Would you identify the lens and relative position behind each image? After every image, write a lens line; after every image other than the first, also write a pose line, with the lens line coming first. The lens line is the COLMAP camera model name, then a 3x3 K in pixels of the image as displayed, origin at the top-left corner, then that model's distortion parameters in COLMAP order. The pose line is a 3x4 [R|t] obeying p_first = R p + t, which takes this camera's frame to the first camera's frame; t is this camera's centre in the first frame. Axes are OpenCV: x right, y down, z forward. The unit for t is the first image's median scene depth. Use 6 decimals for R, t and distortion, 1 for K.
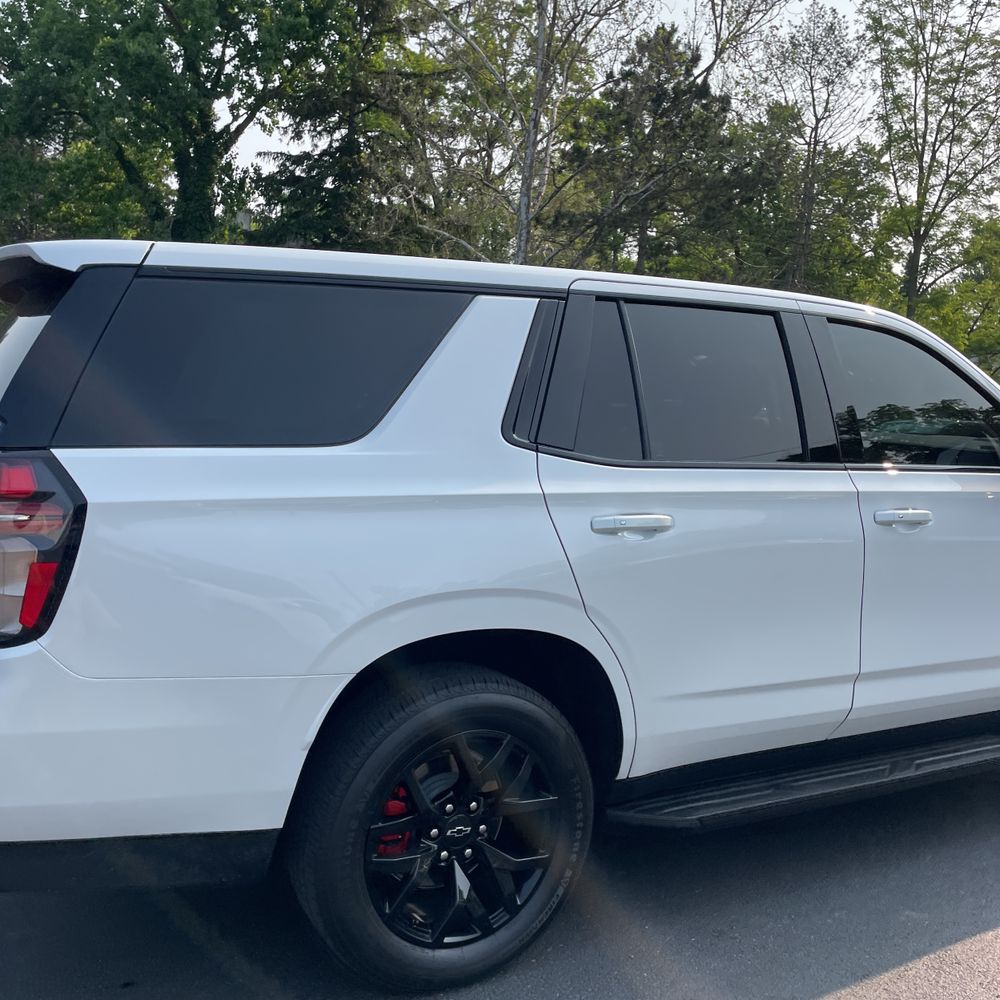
lens RADIAL K [[1006.2, 0, 500.0], [0, 1006.2, 500.0], [0, 0, 1]] dist [0.088189, -0.104871]
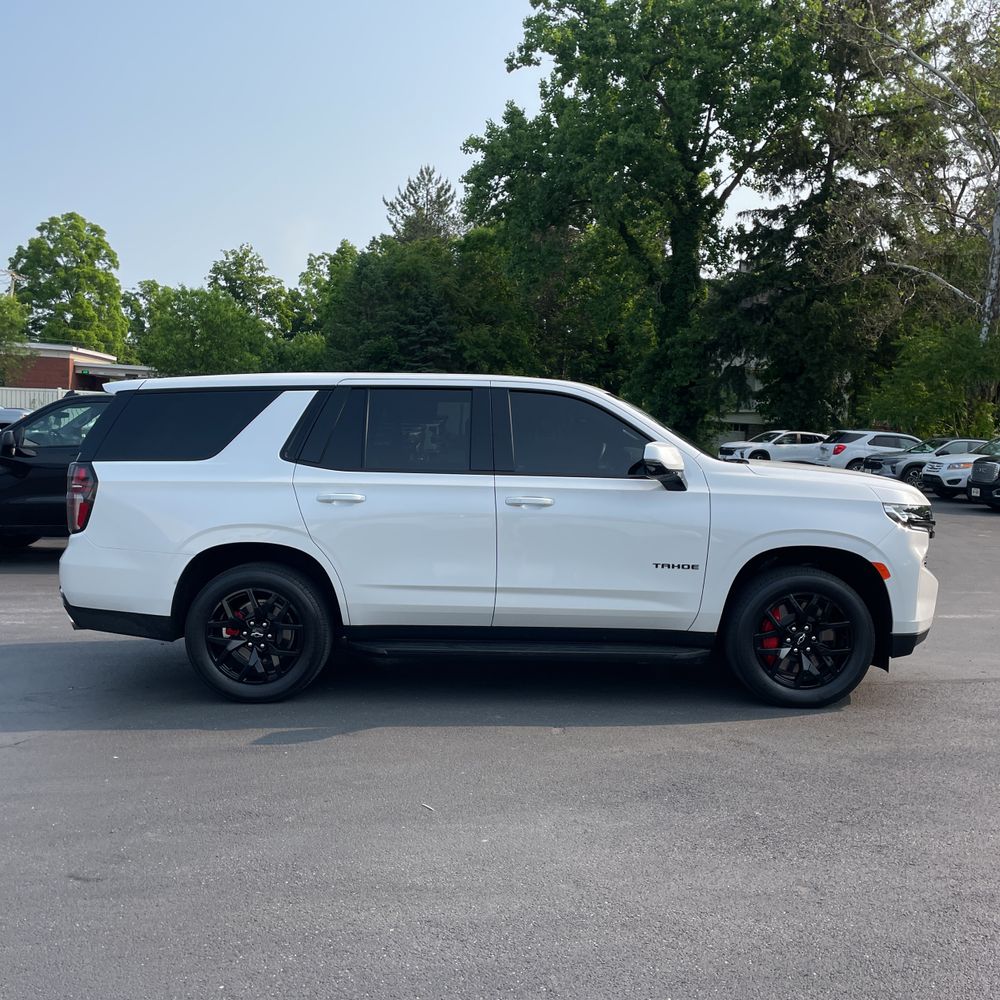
lens RADIAL K [[1003.7, 0, 521.6], [0, 1003.7, 527.5], [0, 0, 1]] dist [0.085080, -0.101143]
pose [[0.874227, 0.020650, -0.485078, 0.091582], [-0.028016, 0.999576, -0.007940, 0.005627], [0.484708, 0.020531, 0.874435, -0.039237]]
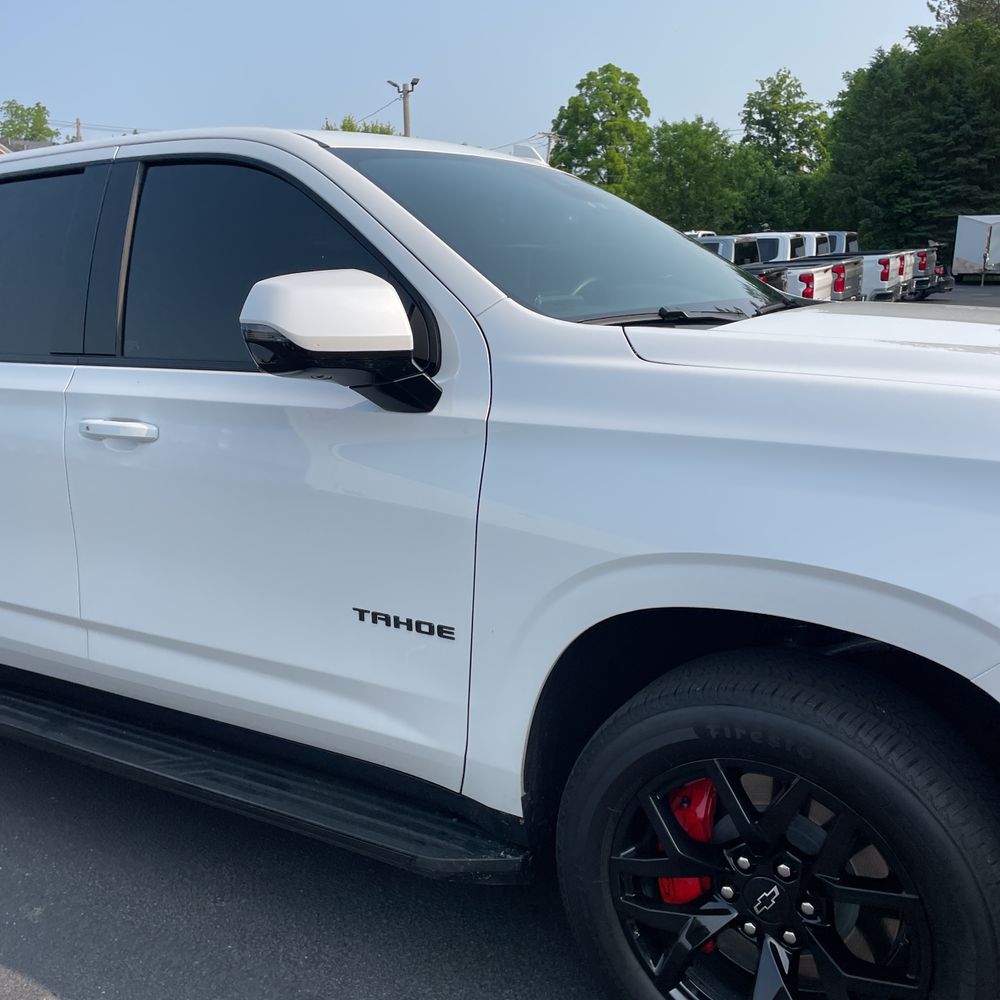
lens RADIAL K [[1006.2, 0, 500.0], [0, 1006.2, 500.0], [0, 0, 1]] dist [0.088189, -0.104871]
pose [[0.488634, 0.128407, -0.862988, 0.087876], [-0.031189, 0.991049, 0.129803, -0.002842], [0.871931, -0.036511, 0.488266, 0.065708]]
